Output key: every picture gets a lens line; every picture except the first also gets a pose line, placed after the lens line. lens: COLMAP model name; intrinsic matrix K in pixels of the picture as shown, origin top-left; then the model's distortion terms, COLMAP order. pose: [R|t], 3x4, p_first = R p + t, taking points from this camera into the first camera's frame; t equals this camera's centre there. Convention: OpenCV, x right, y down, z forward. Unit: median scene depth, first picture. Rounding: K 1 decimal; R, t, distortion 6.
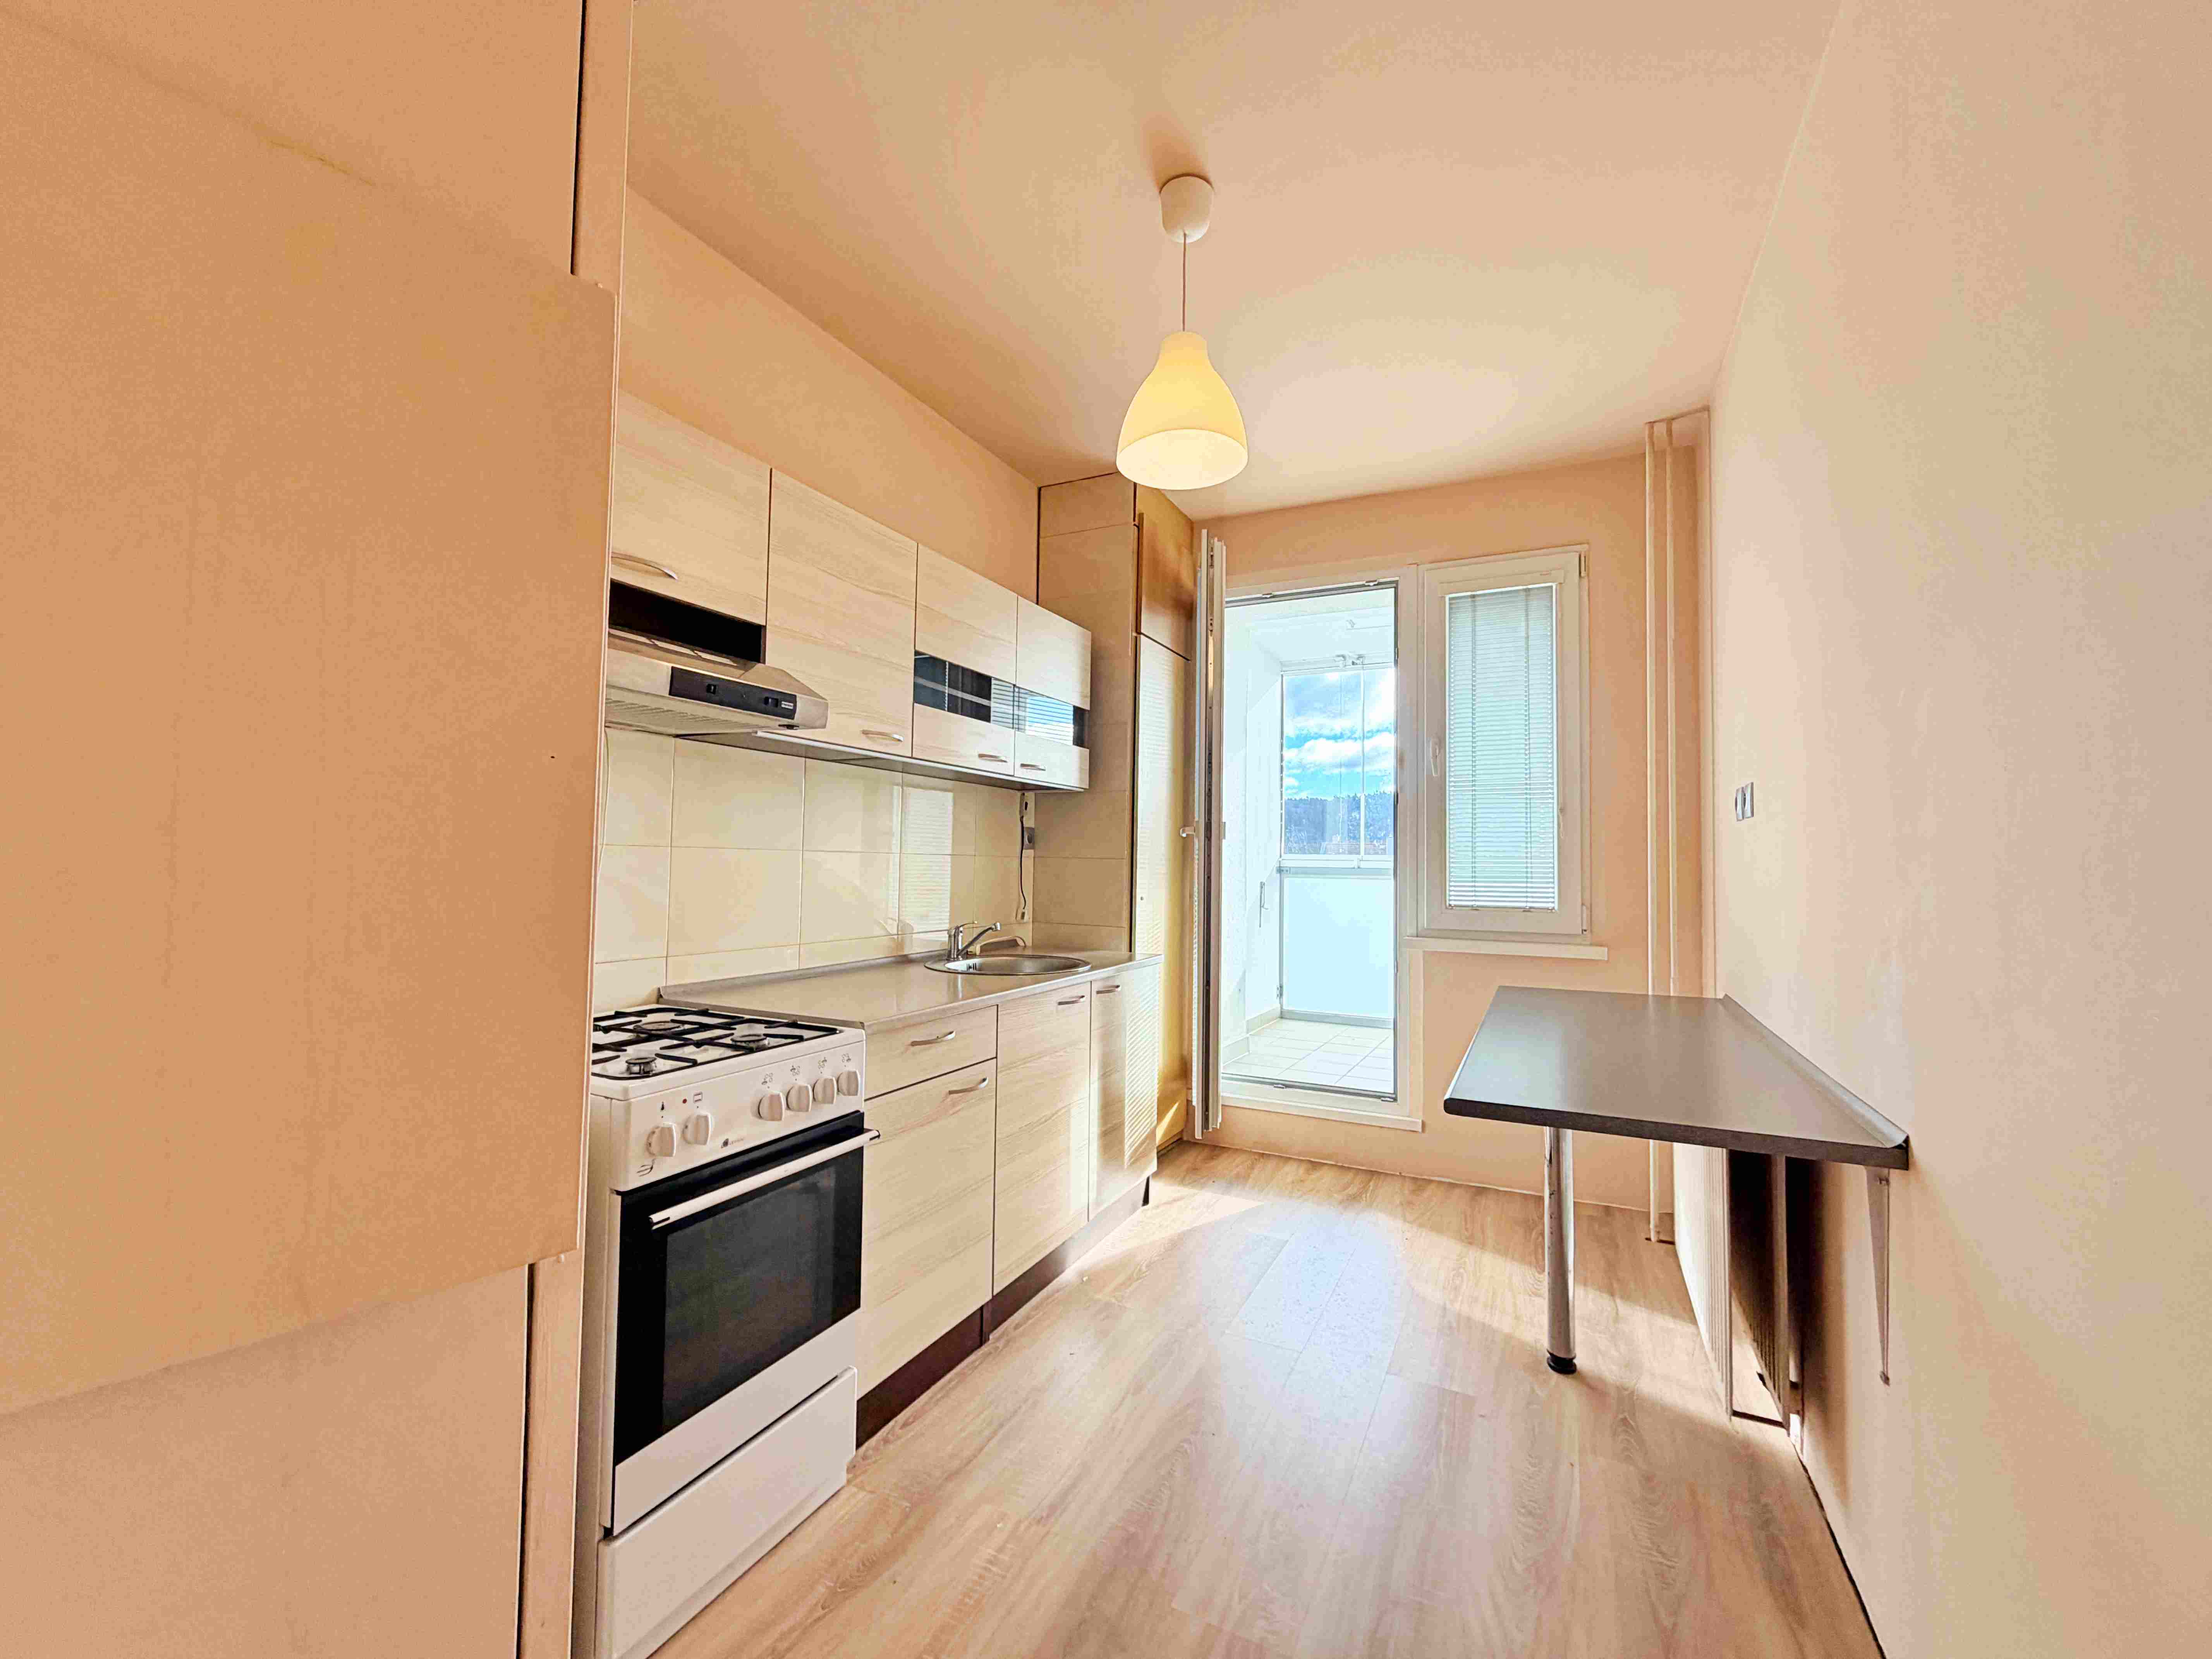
lens RADIAL K [[899.5, 0, 1099.6], [0, 899.5, 826.6], [0, 0, 1]] dist [0.000314, 0.000231]
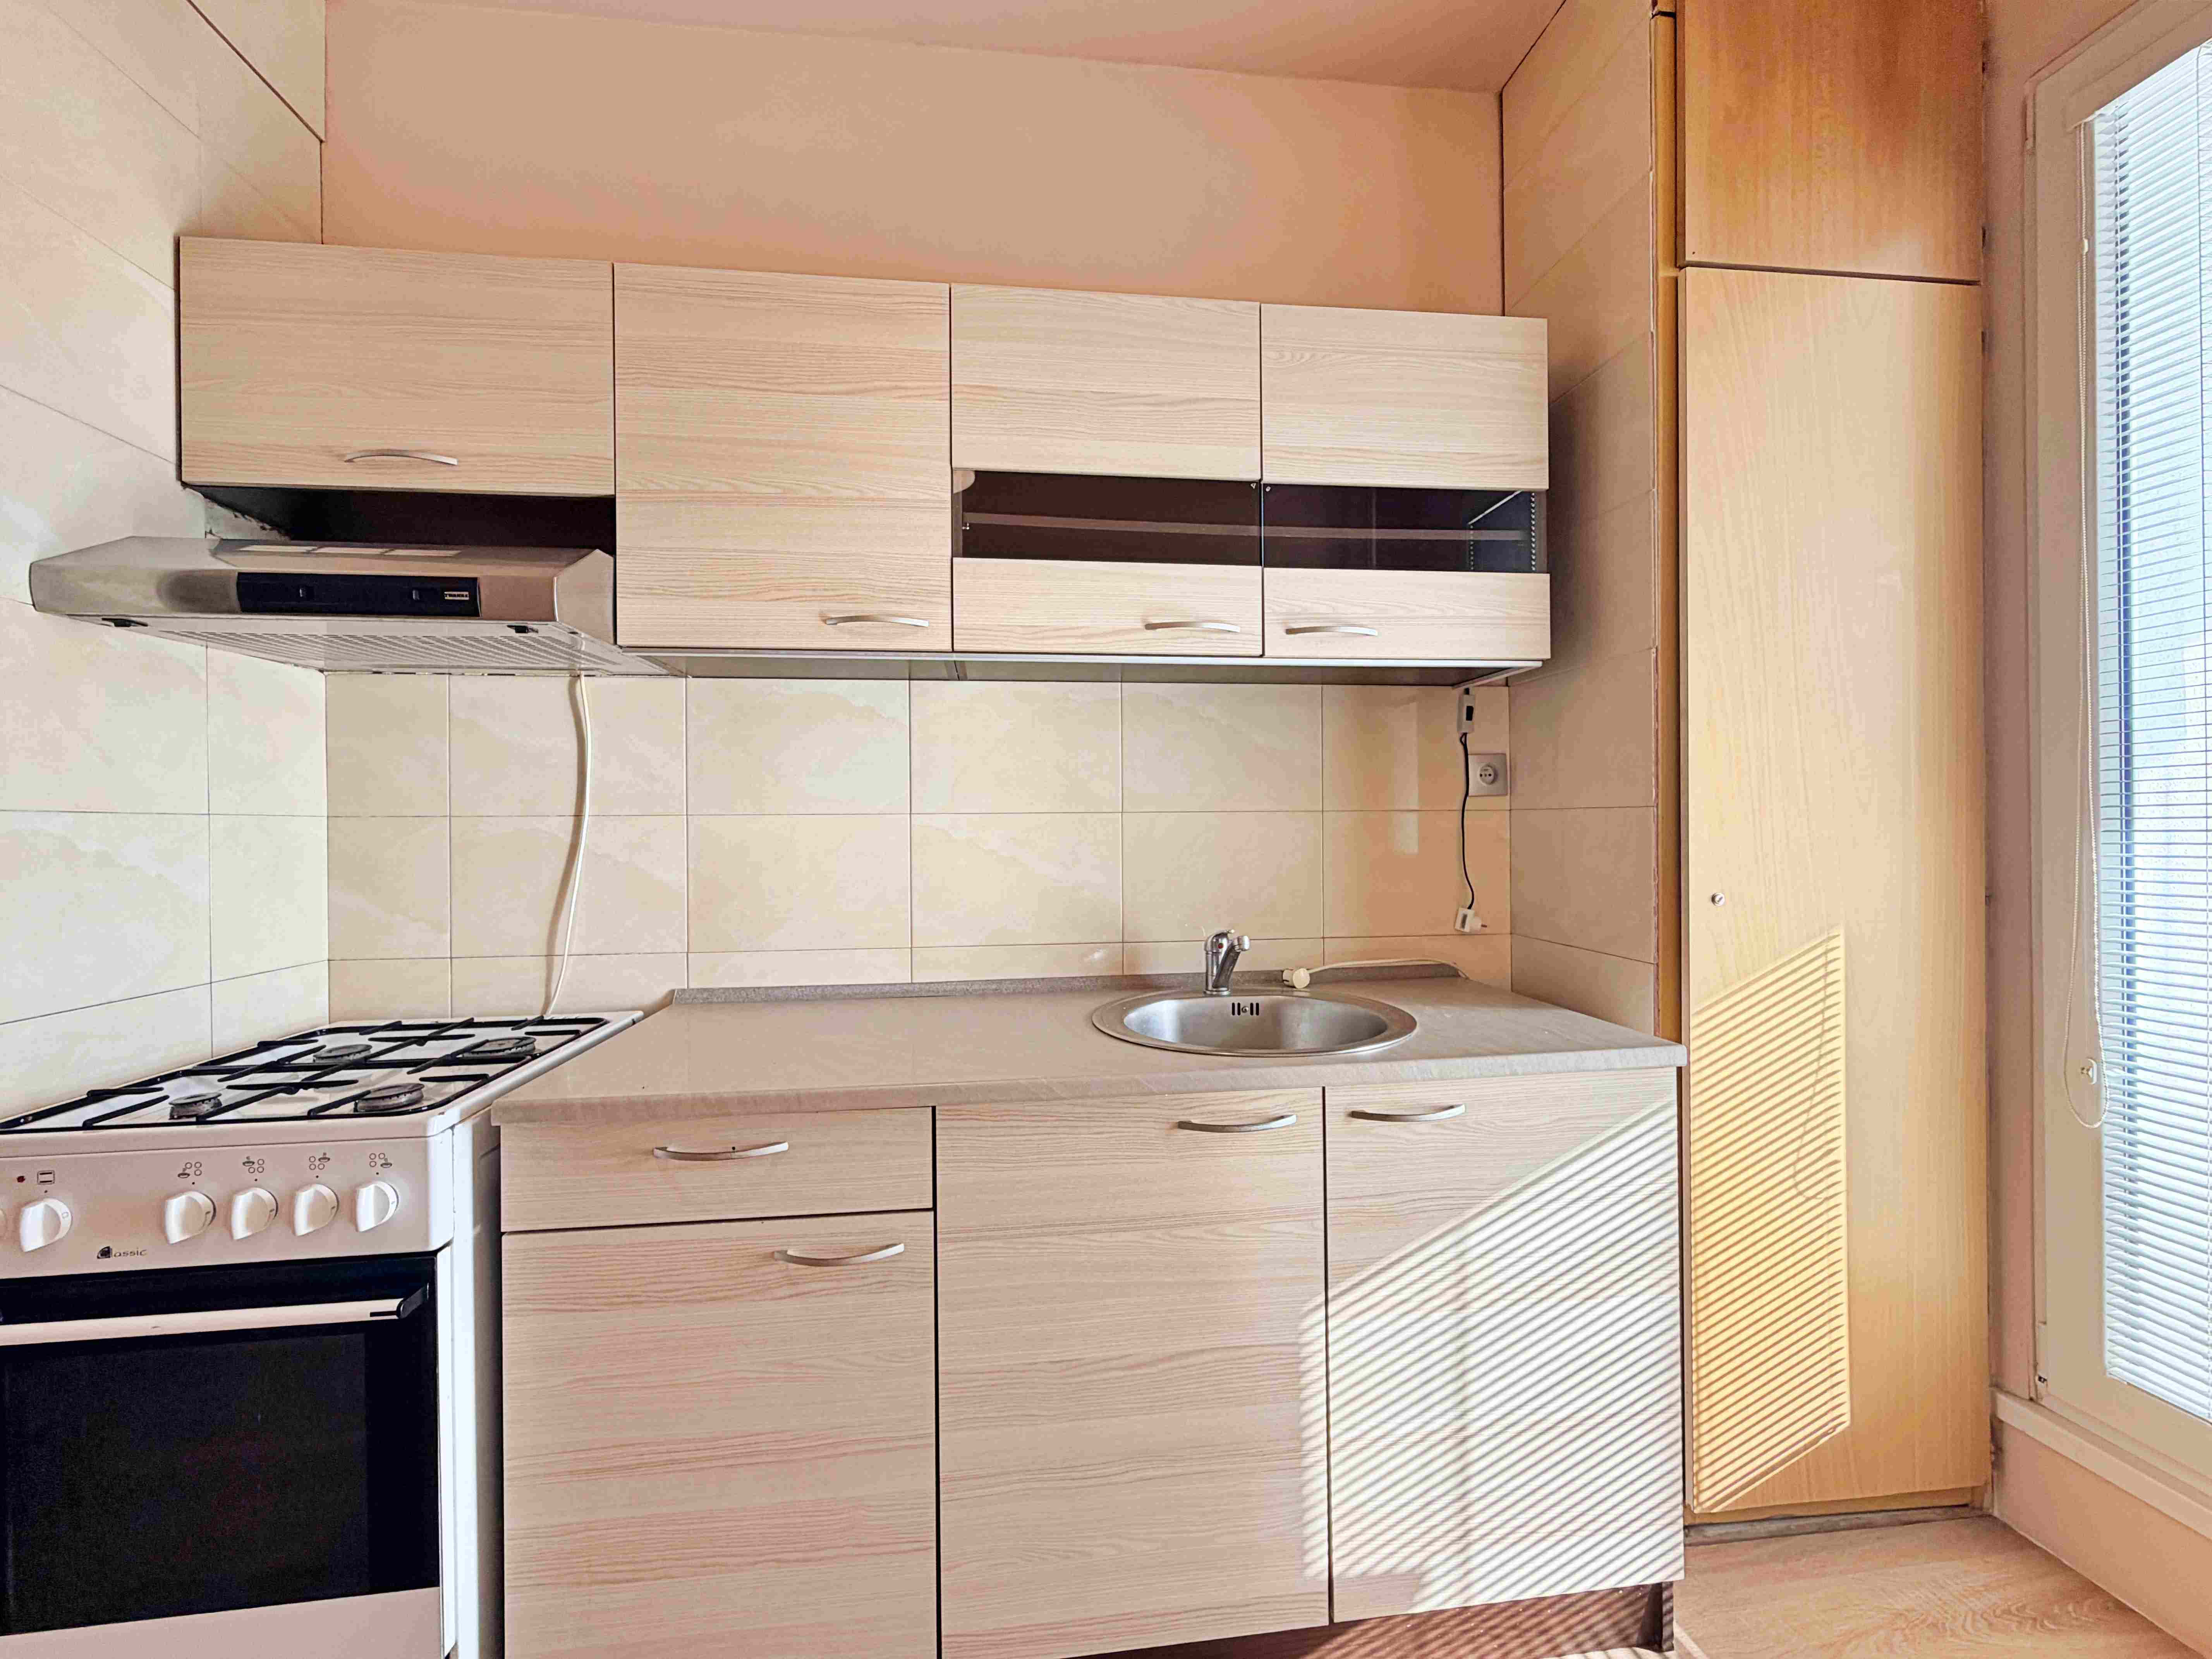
lens RADIAL K [[899.5, 0, 1099.6], [0, 899.5, 826.6], [0, 0, 1]] dist [0.000314, 0.000231]
pose [[0.551469, -0.018080, -0.833999, 0.332299], [0.051572, 0.998592, 0.012453, 0.036060], [0.832600, -0.049879, 0.551625, 0.739101]]
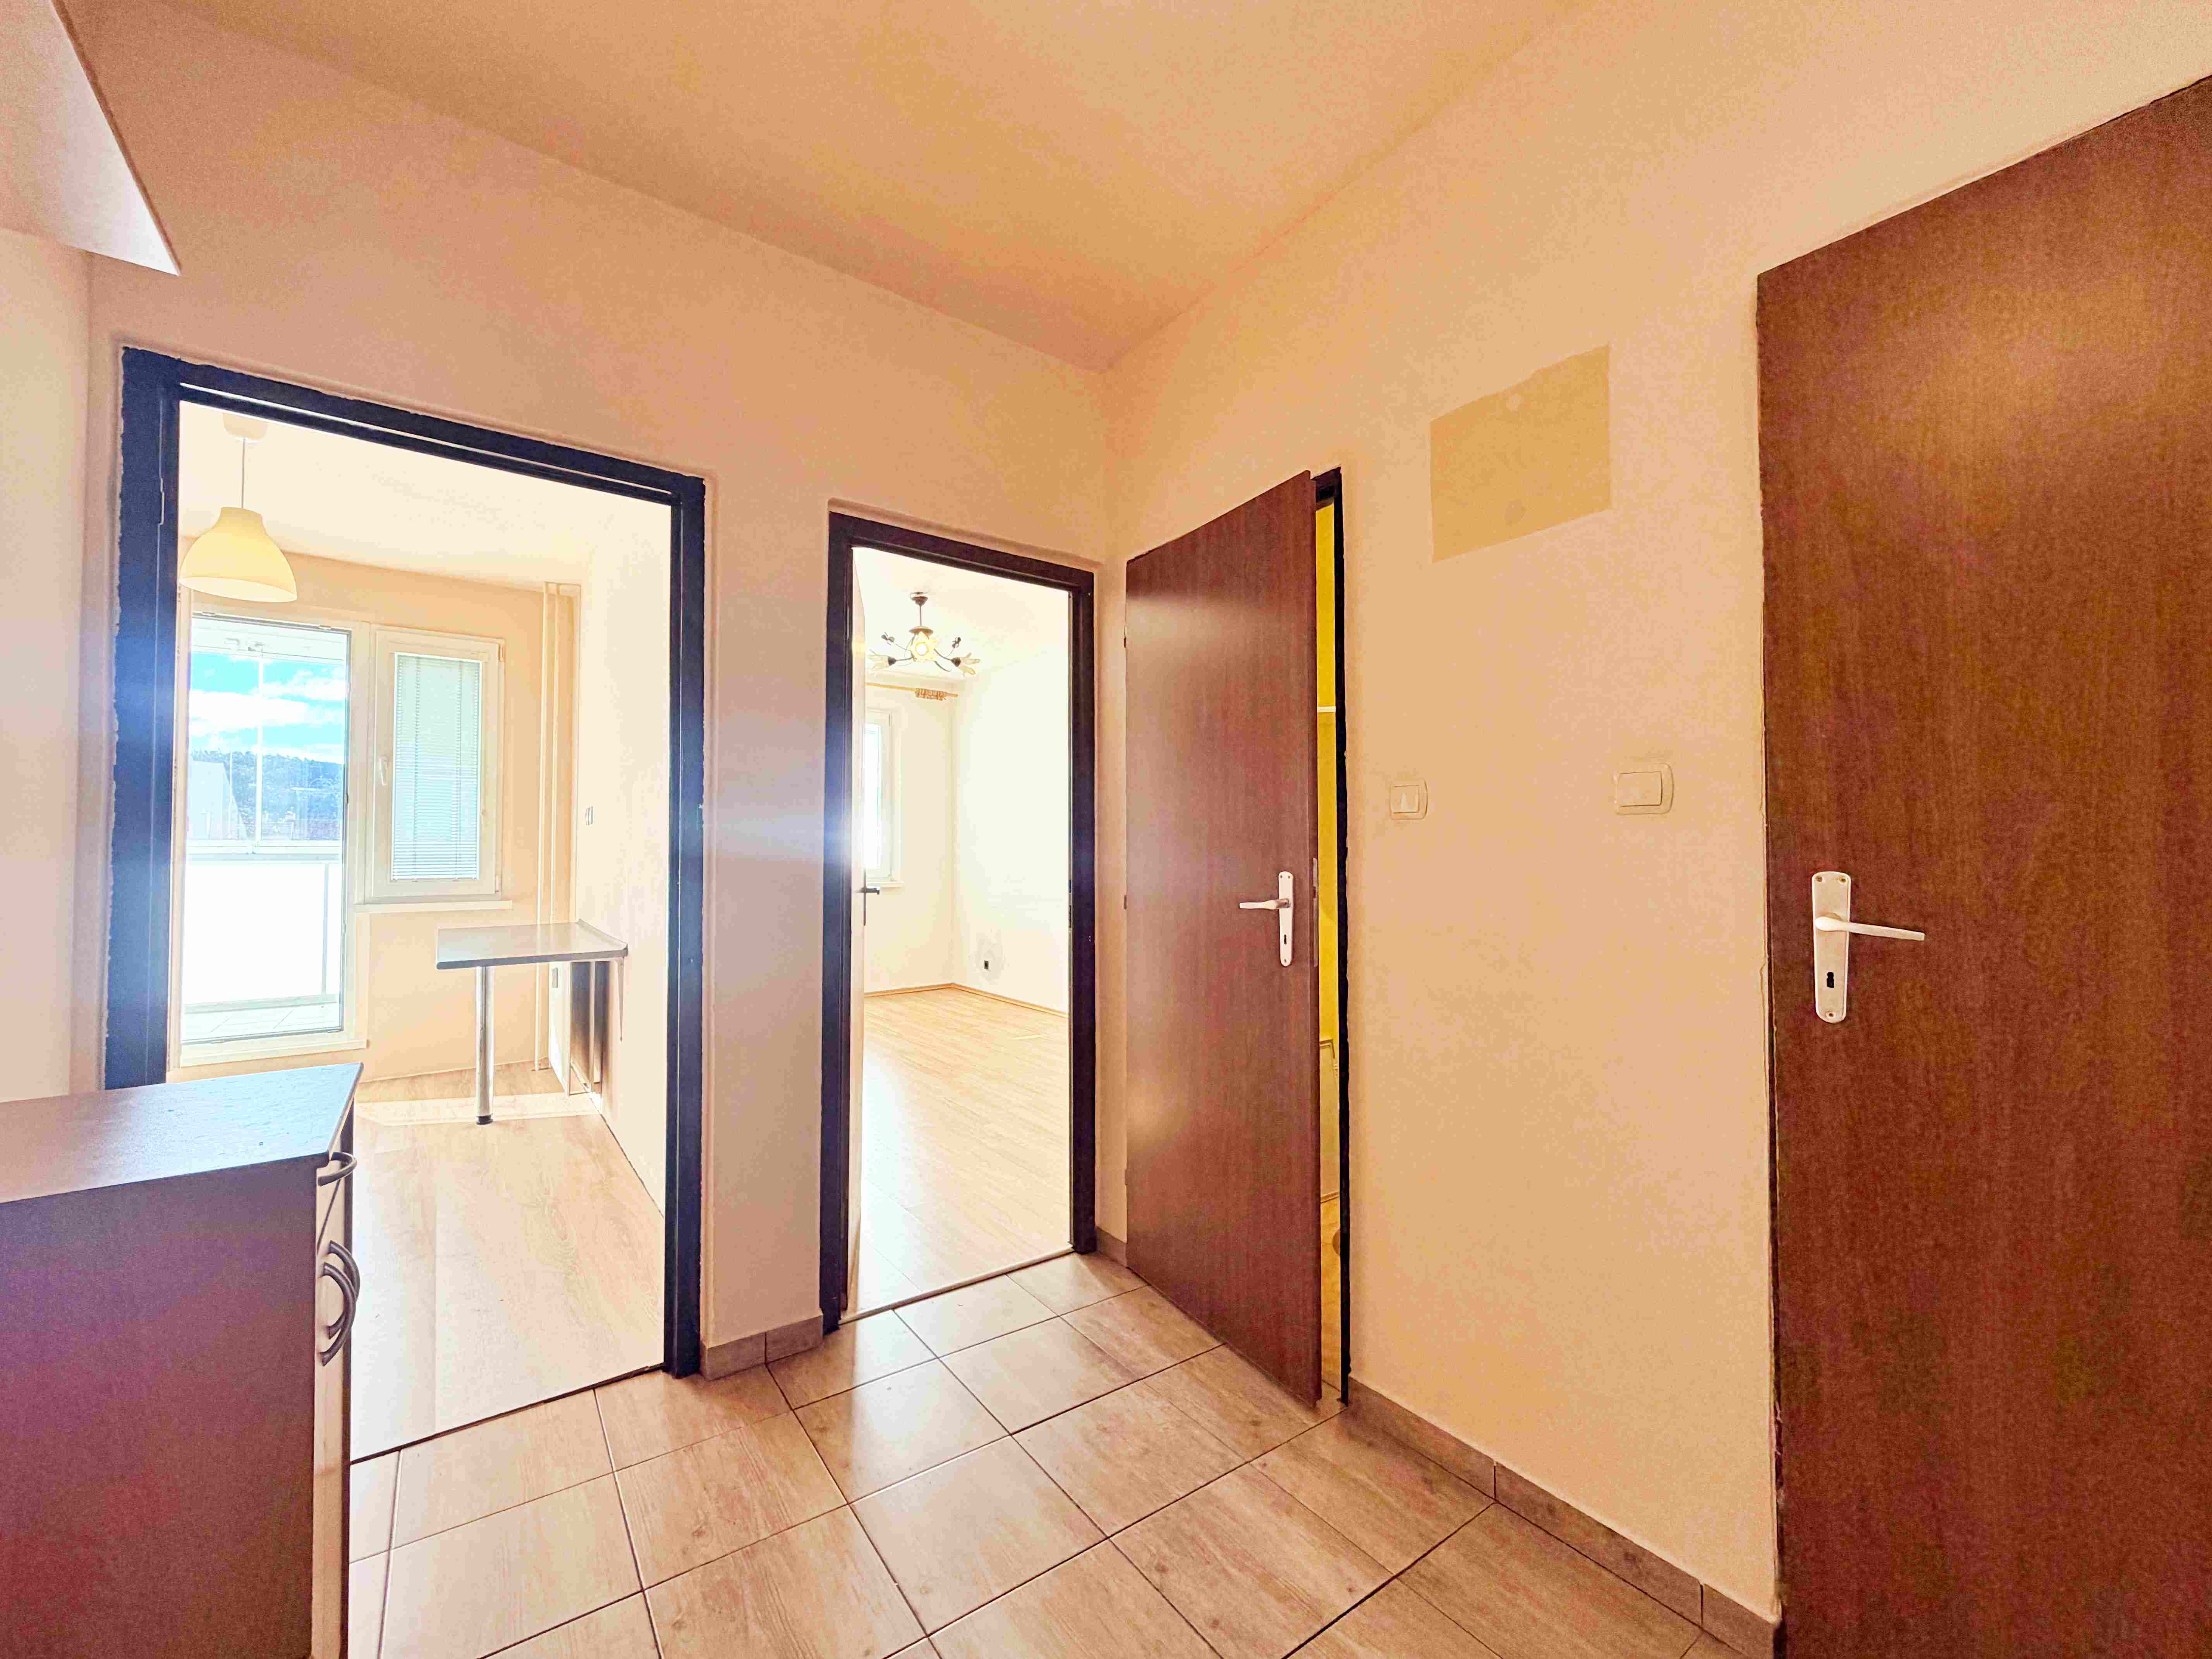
lens RADIAL K [[899.5, 0, 1099.6], [0, 899.5, 826.6], [0, 0, 1]] dist [0.000314, 0.000231]
pose [[0.454184, 0.005565, 0.890890, -0.351982], [-0.026209, 0.999631, 0.007117, -0.031319], [-0.890522, -0.026582, 0.454163, -0.592639]]
